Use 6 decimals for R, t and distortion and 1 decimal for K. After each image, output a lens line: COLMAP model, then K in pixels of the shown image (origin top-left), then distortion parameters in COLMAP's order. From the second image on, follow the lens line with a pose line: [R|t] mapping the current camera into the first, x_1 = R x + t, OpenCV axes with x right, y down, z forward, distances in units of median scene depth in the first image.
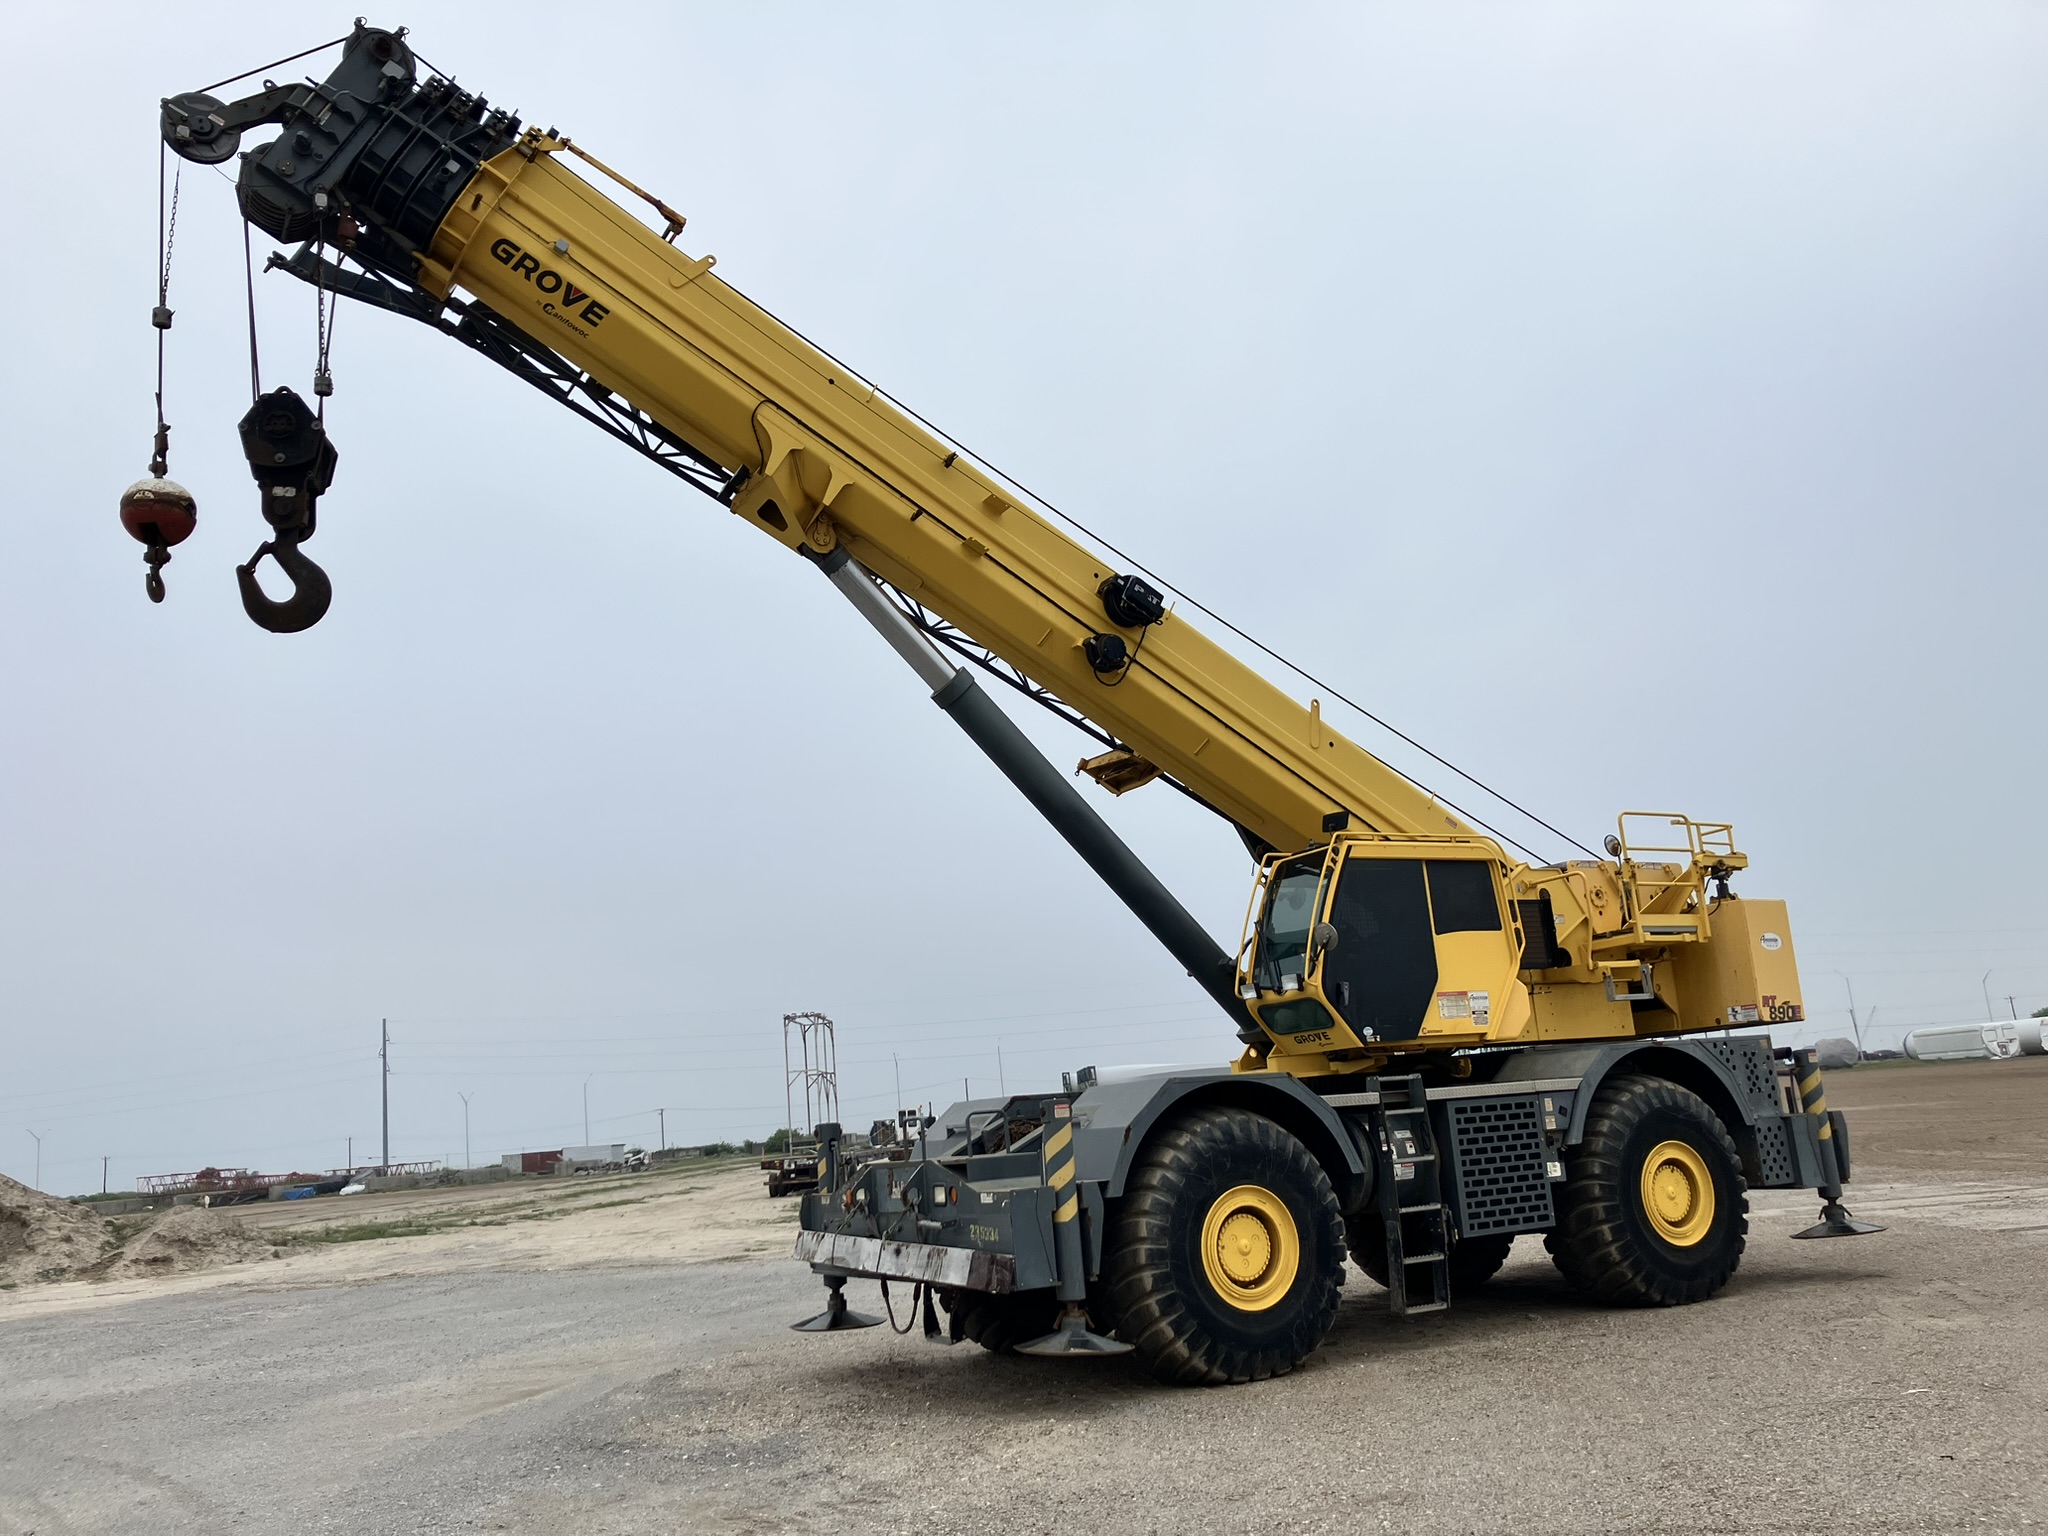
lens RADIAL K [[1742.1, 0, 1024.0], [0, 1742.1, 768.0], [0, 0, 1]] dist [0.027961, 0.000234]
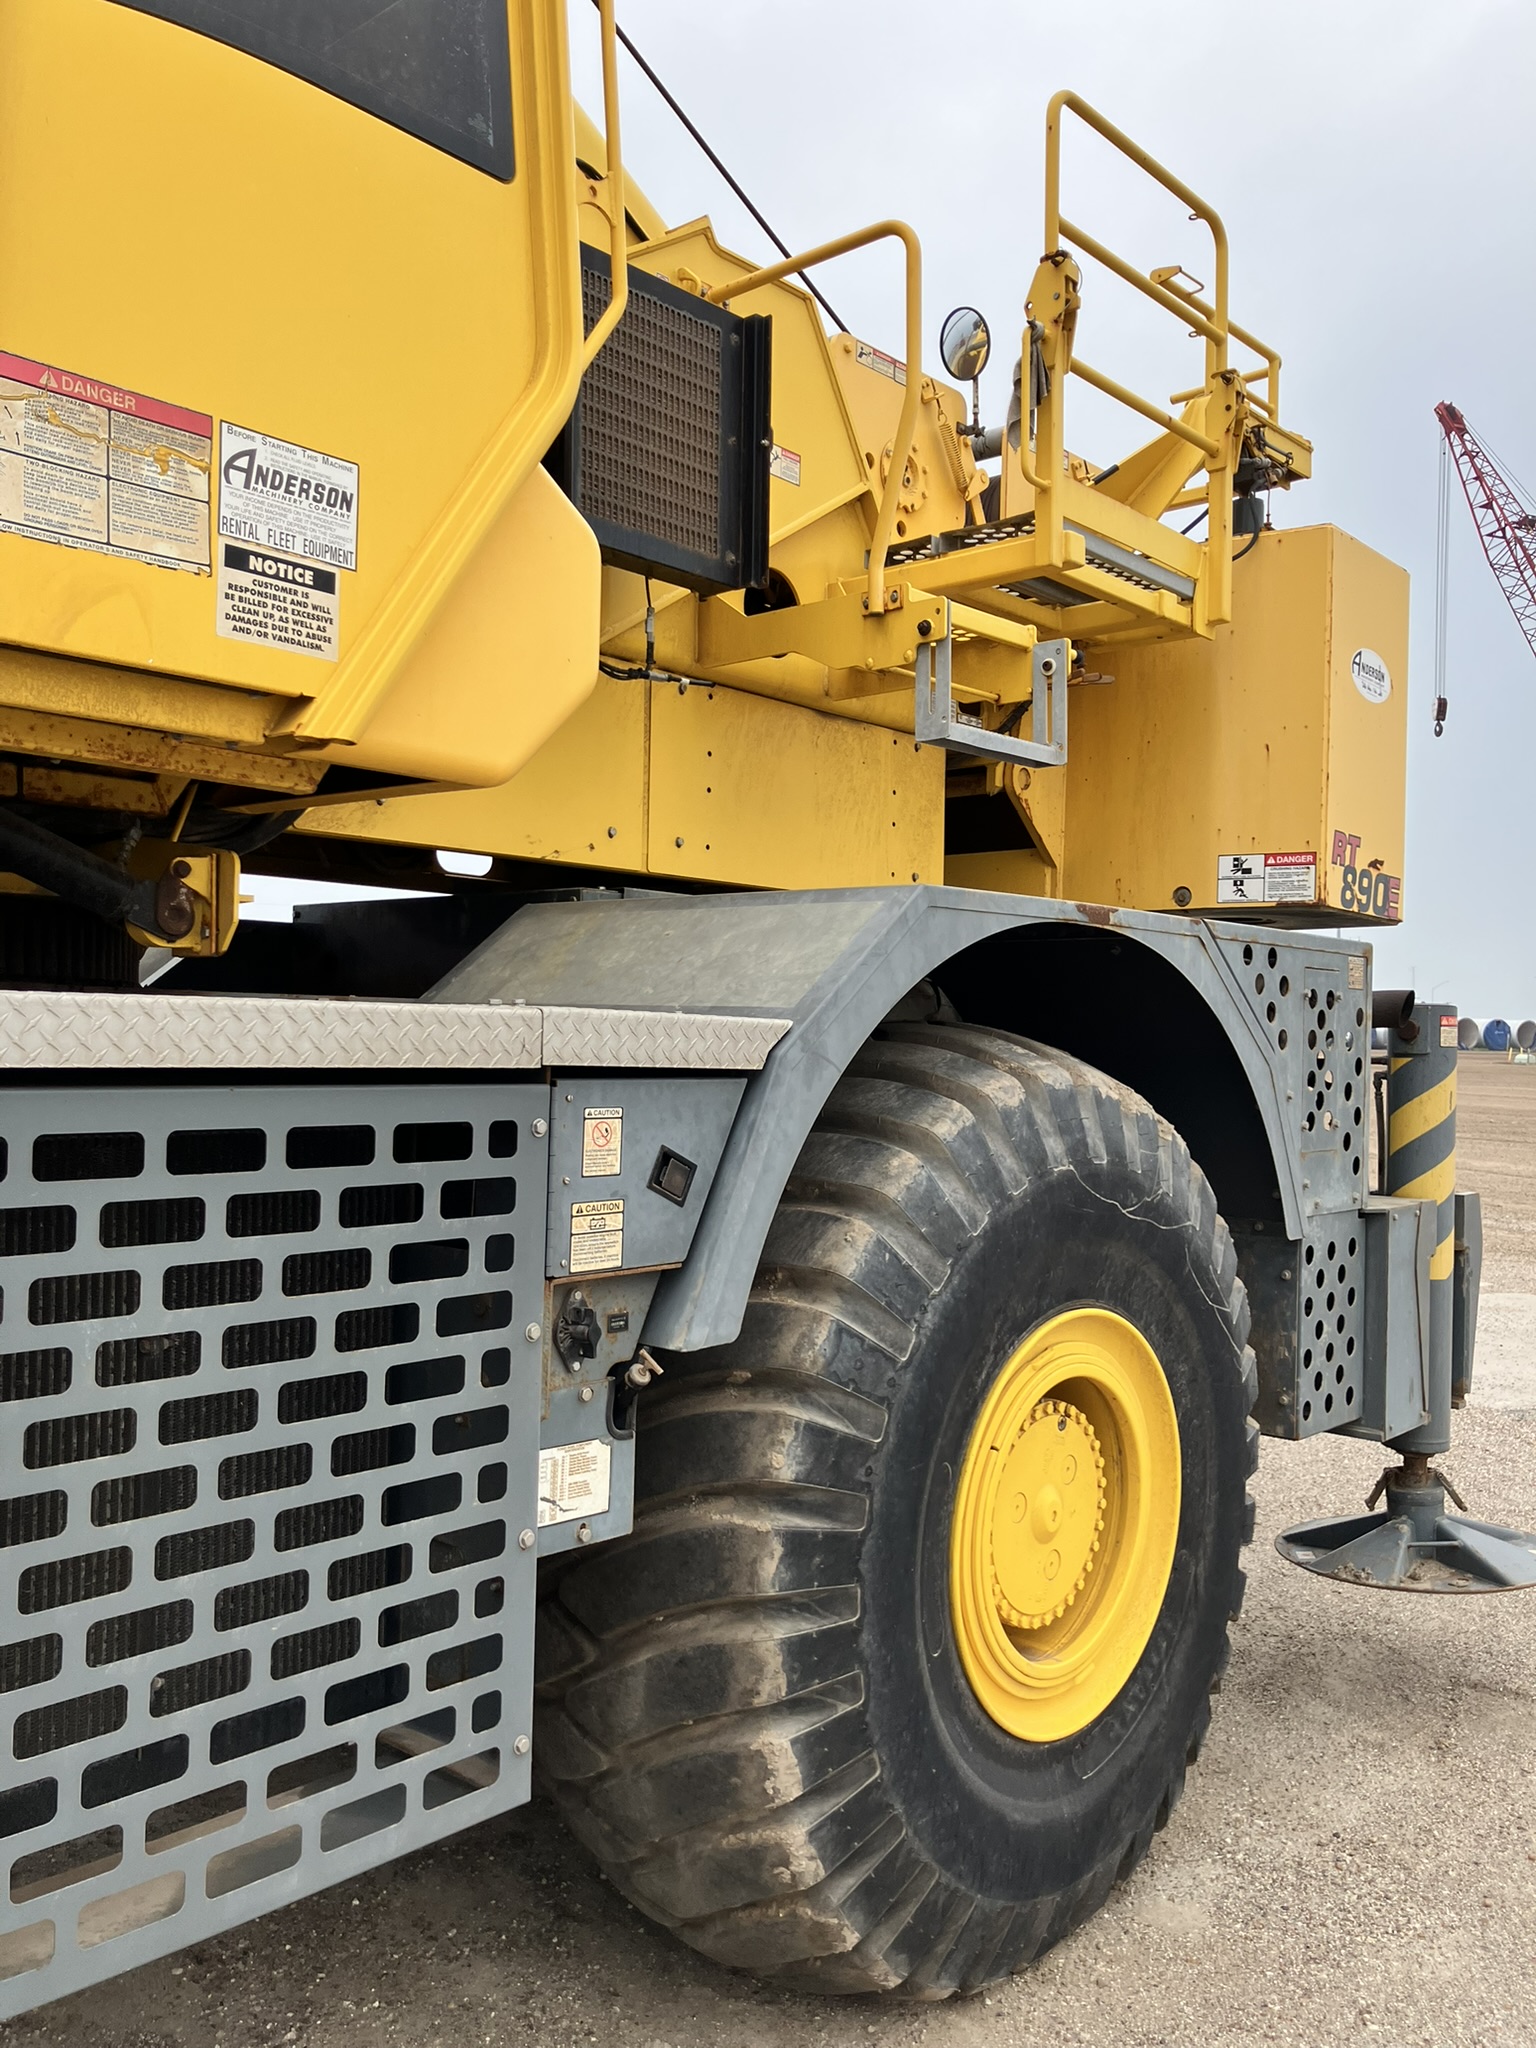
lens RADIAL K [[1742.1, 0, 768.0], [0, 1742.1, 1024.0], [0, 0, 1]] dist [0.027961, 0.000234]
pose [[0.942090, 0.103794, 0.318893, 0.249664], [-0.162008, 0.973438, 0.161775, 0.144001], [-0.293631, -0.204070, 0.933882, 0.803466]]
